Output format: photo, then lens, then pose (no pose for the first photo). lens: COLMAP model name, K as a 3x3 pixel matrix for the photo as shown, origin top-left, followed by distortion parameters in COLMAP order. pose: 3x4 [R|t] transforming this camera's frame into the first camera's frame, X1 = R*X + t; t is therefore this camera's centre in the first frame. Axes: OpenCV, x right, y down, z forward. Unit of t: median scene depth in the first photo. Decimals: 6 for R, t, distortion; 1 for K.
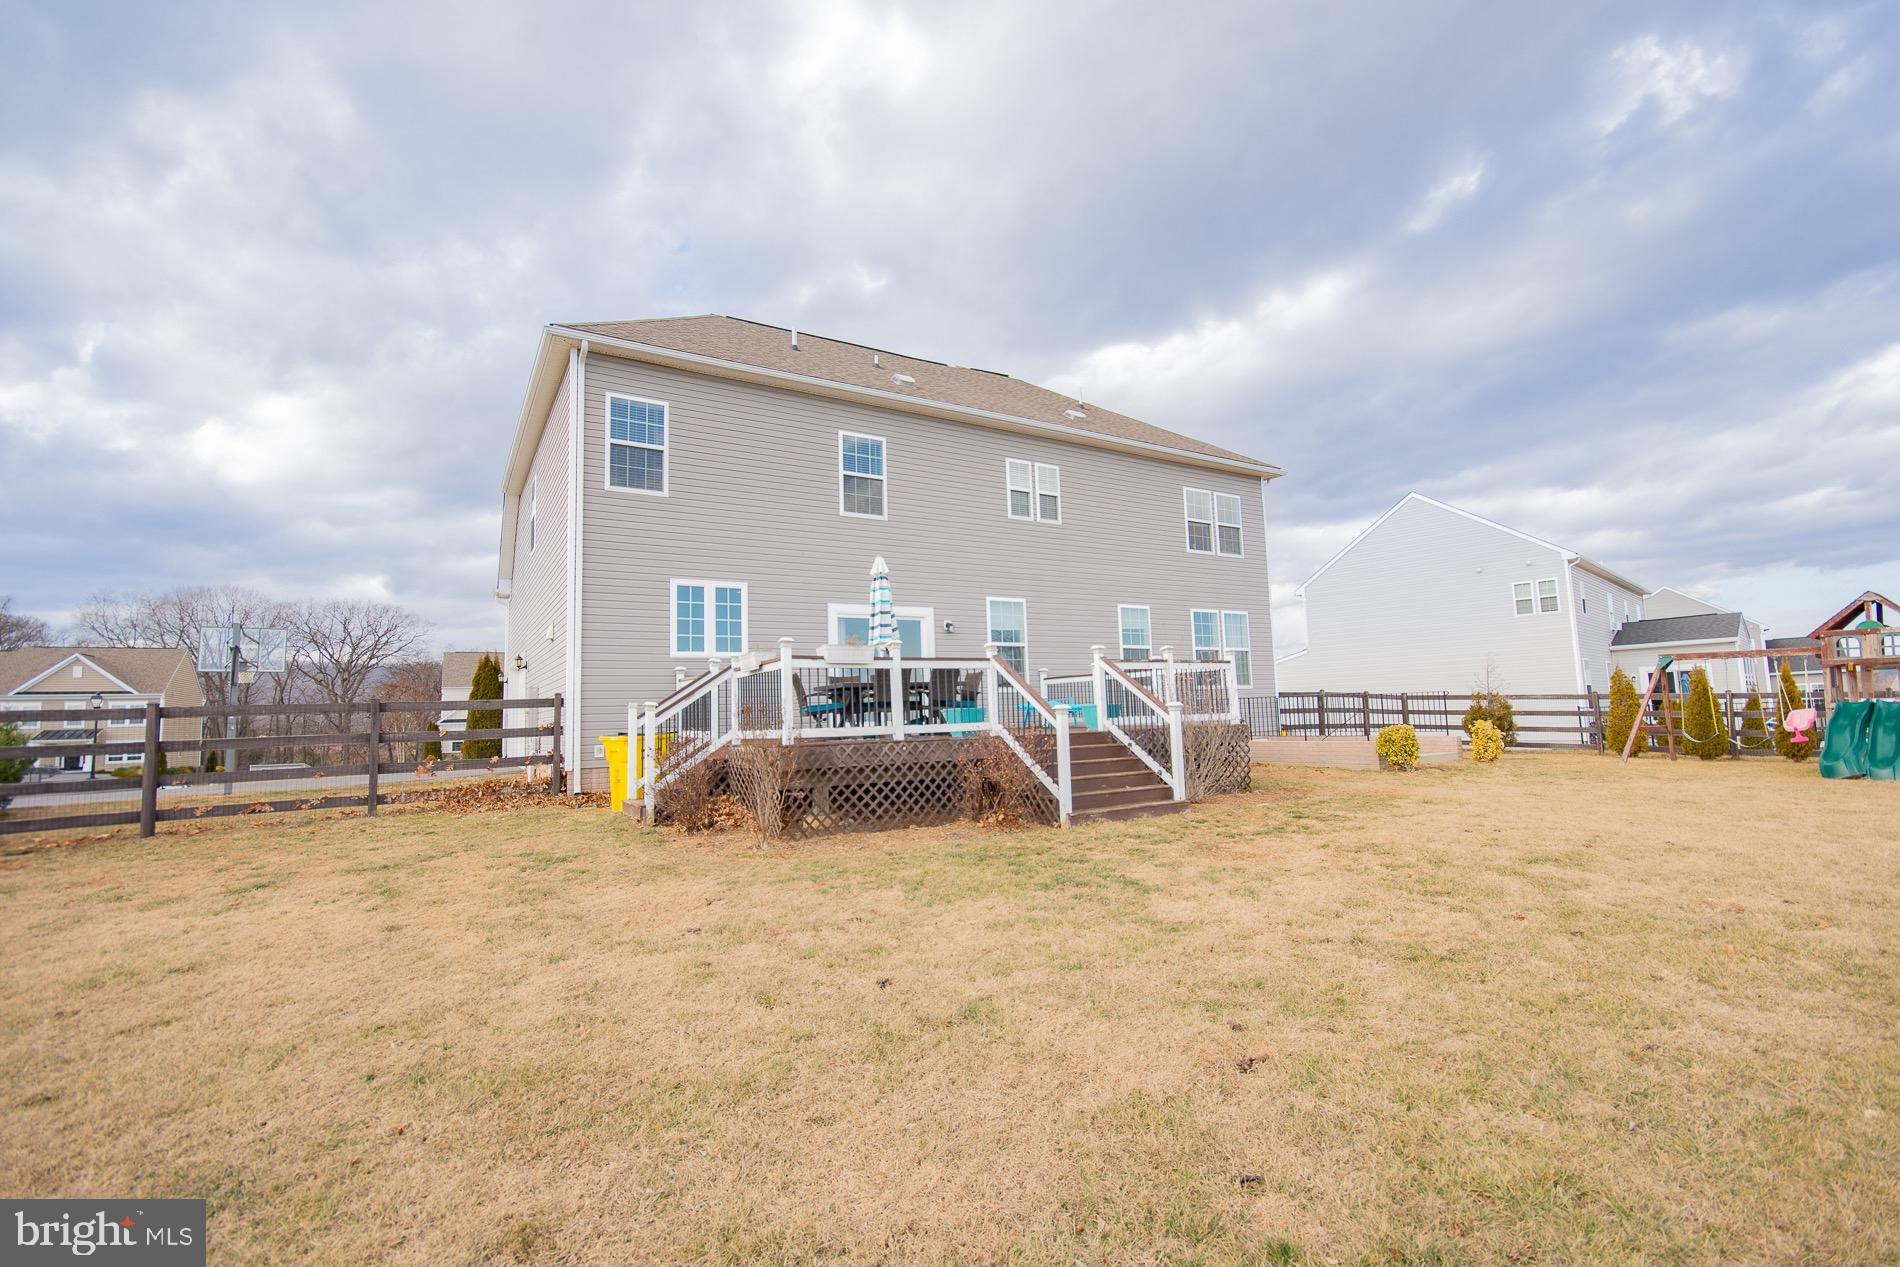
lens RADIAL K [[843.8, 0, 946.0], [0, 843.8, 638.0], [0, 0, 1]] dist [0.001007, -0.002162]
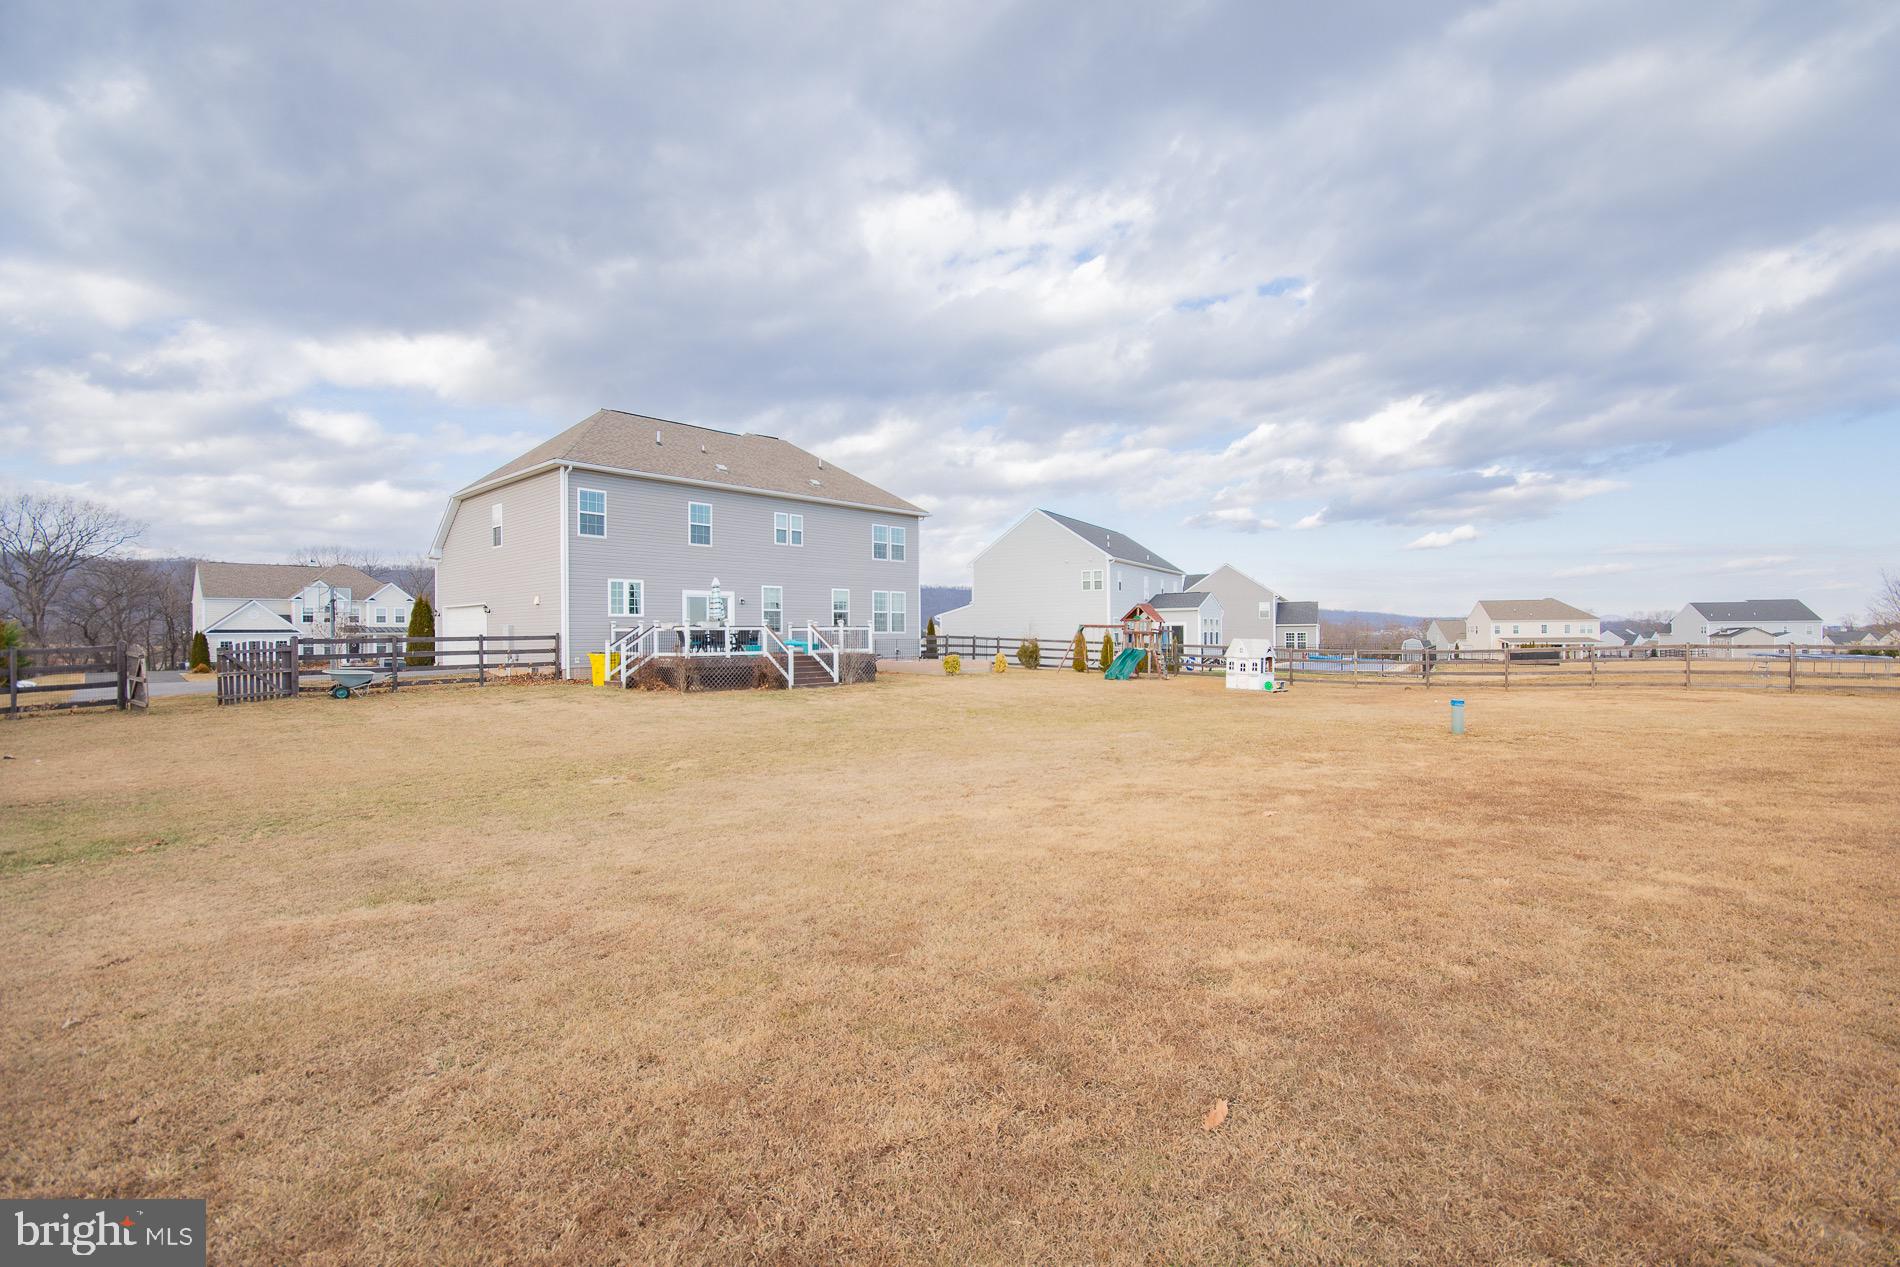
lens RADIAL K [[843.8, 0, 952.2], [0, 843.8, 641.0], [0, 0, 1]] dist [0.001007, -0.002162]
pose [[0.960537, 0.023595, 0.277148, -0.082686], [-0.050599, 0.994593, 0.090691, -0.146665], [-0.273510, -0.101136, 0.956538, -1.220216]]
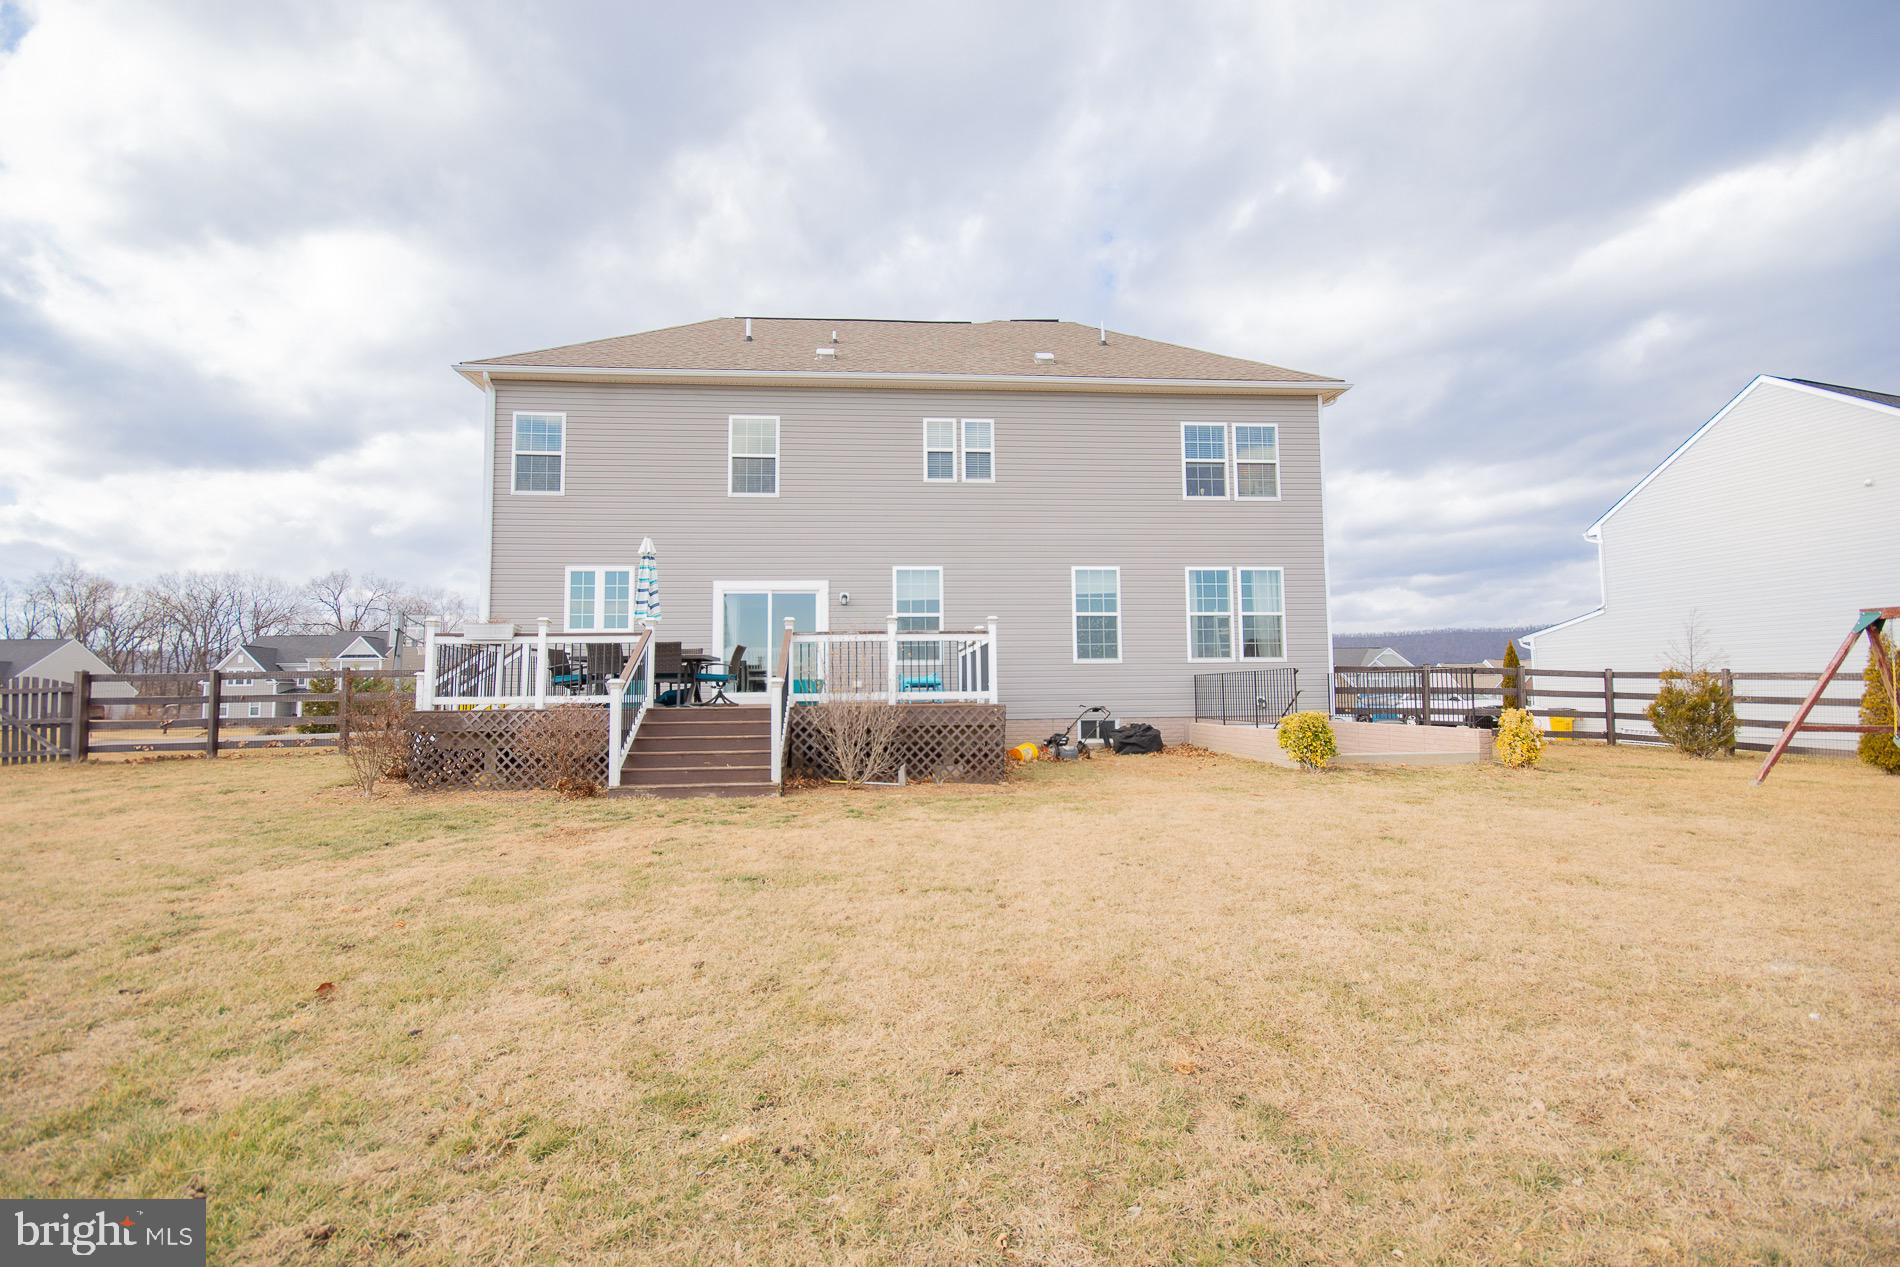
lens RADIAL K [[843.8, 0, 945.7], [0, 843.8, 637.6], [0, 0, 1]] dist [0.001007, -0.002162]
pose [[0.890780, -0.008832, -0.454350, 0.656913], [0.025303, 0.999224, 0.030184, 0.006212], [0.453730, -0.038384, 0.890312, 0.196963]]
